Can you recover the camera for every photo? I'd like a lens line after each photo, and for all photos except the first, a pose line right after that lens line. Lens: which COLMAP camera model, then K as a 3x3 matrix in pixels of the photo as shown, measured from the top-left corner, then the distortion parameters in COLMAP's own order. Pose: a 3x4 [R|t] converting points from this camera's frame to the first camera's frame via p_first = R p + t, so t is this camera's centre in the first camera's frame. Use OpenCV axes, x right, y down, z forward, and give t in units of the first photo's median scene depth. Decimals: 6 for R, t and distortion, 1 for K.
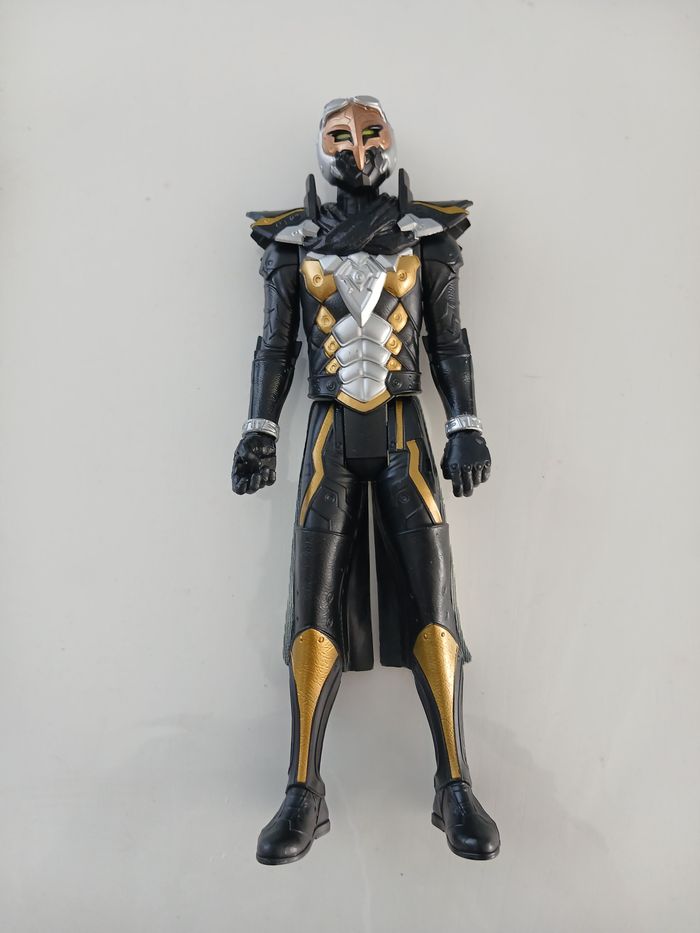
lens RADIAL K [[725.4, 0, 350.0], [0, 725.4, 466.5], [0, 0, 1]] dist [0.003155, 0.000327]
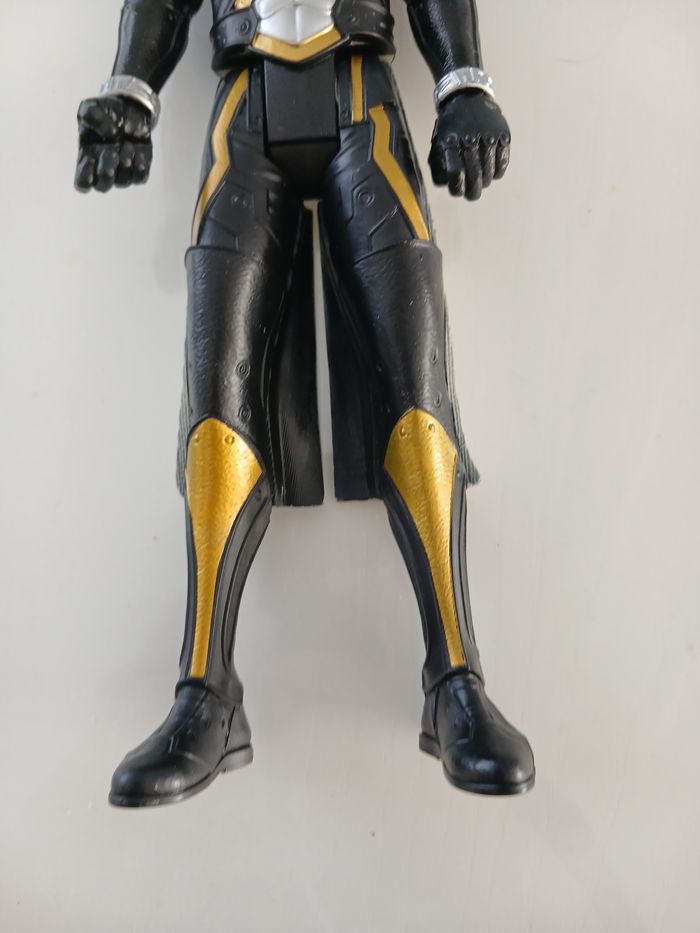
lens RADIAL K [[737.5, 0, 350.0], [0, 737.5, 466.5], [0, 0, 1]] dist [0.219145, -0.537865]
pose [[0.999907, -0.013628, 0.000106, 0.059259], [0.013626, 0.999842, 0.011384, 0.254372], [-0.000261, -0.011381, 0.999935, 0.381968]]
